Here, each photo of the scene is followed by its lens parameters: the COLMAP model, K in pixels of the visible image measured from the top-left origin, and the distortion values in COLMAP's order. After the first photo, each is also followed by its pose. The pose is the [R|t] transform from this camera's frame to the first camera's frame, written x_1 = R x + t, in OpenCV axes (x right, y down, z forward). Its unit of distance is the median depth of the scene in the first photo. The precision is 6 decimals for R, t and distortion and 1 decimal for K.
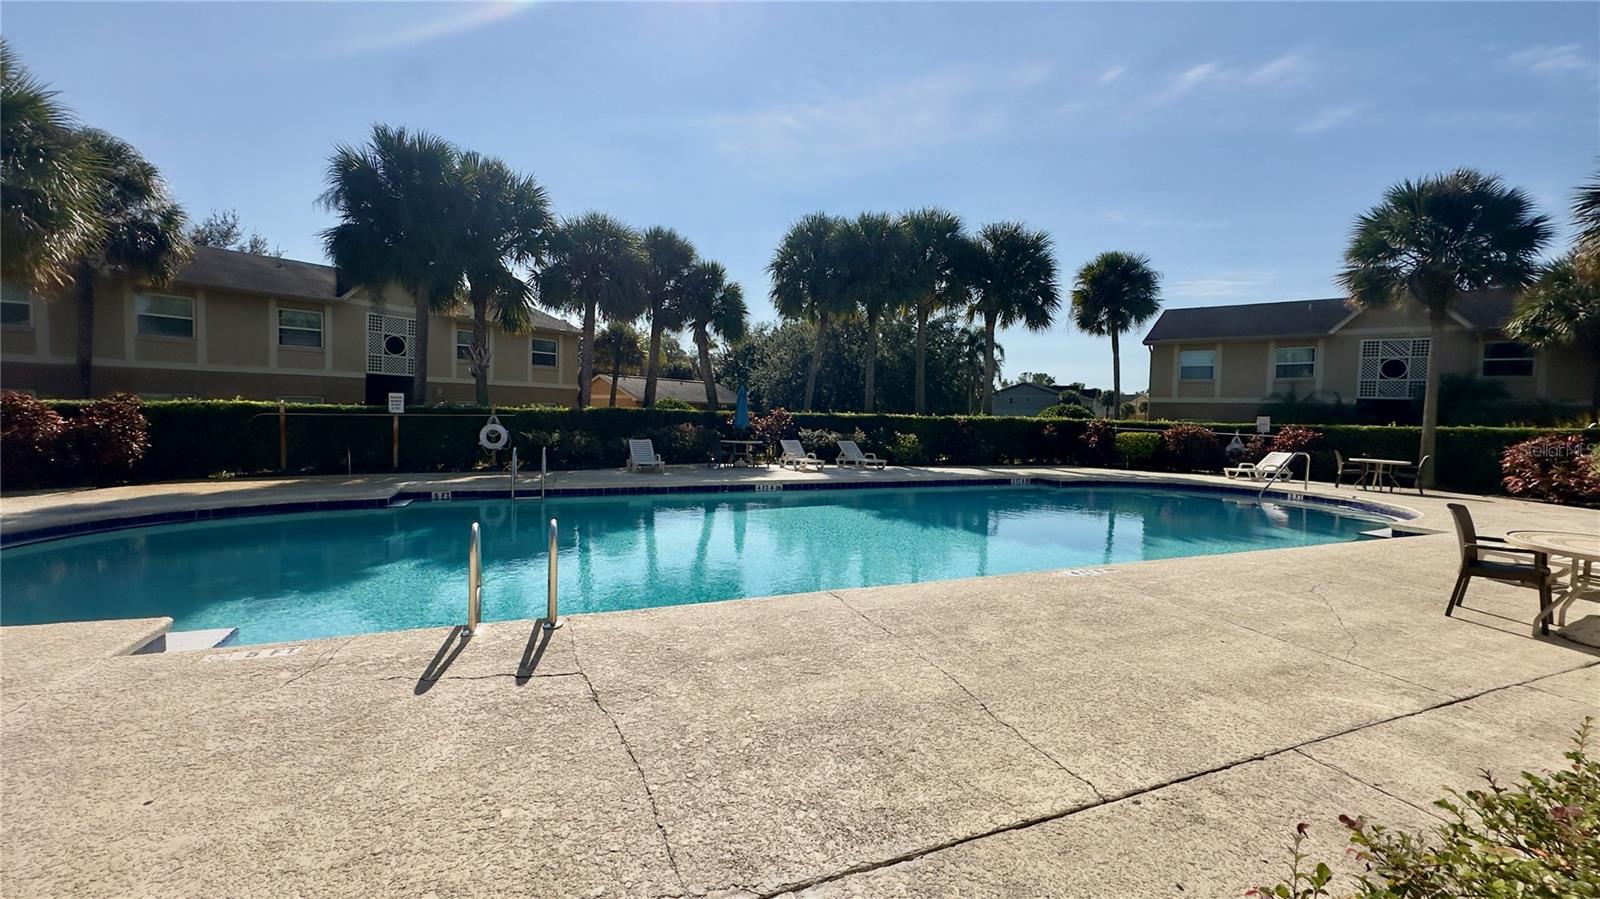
lens RADIAL K [[634.5, 0, 817.8], [0, 634.5, 440.0], [0, 0, 1]] dist [-0.004306, 0.000282]
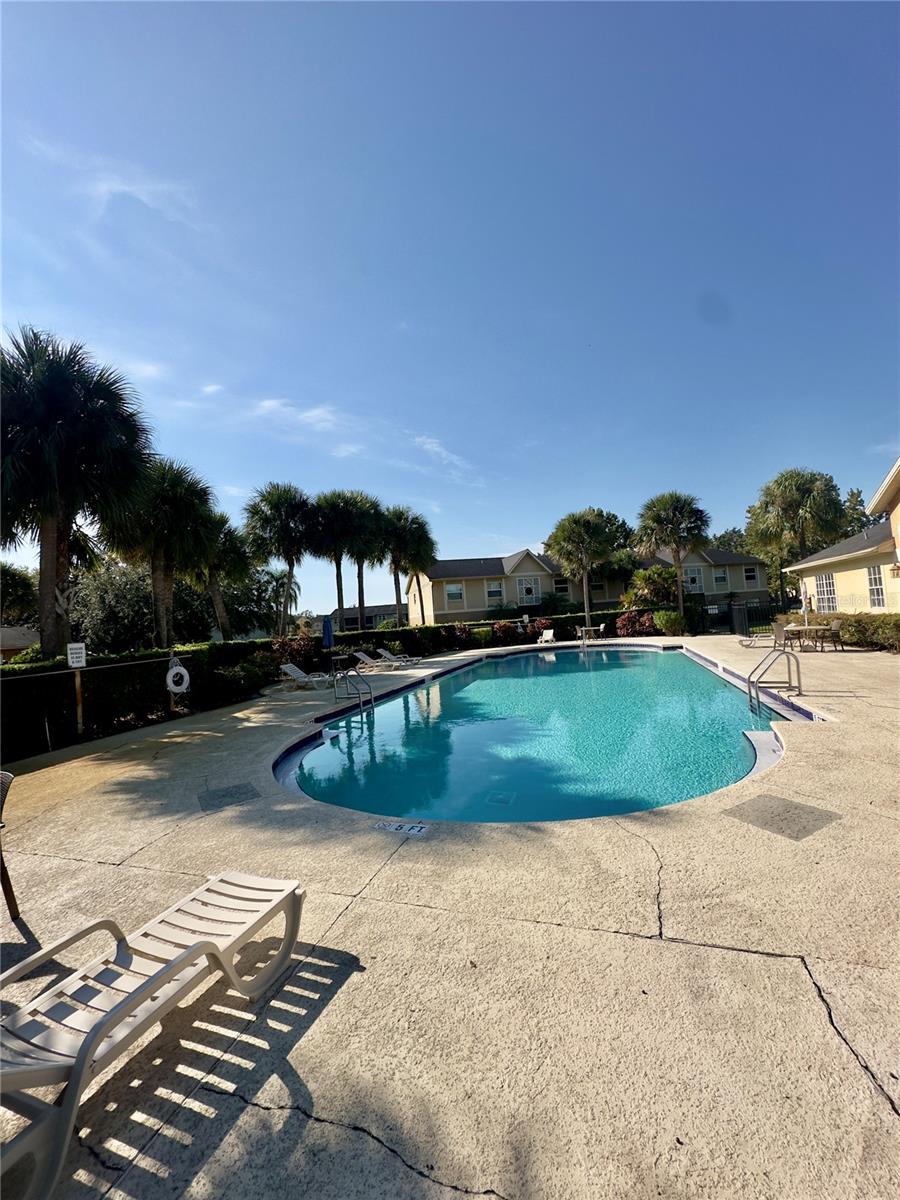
lens RADIAL K [[478.3, 0, 443.1], [0, 478.3, 600.9], [0, 0, 1]] dist [0.001147, 0.001433]
pose [[0.657623, -0.038680, 0.752354, -0.529664], [0.121964, 0.990973, -0.055659, -0.022854], [-0.743409, 0.128363, 0.656404, 0.135614]]
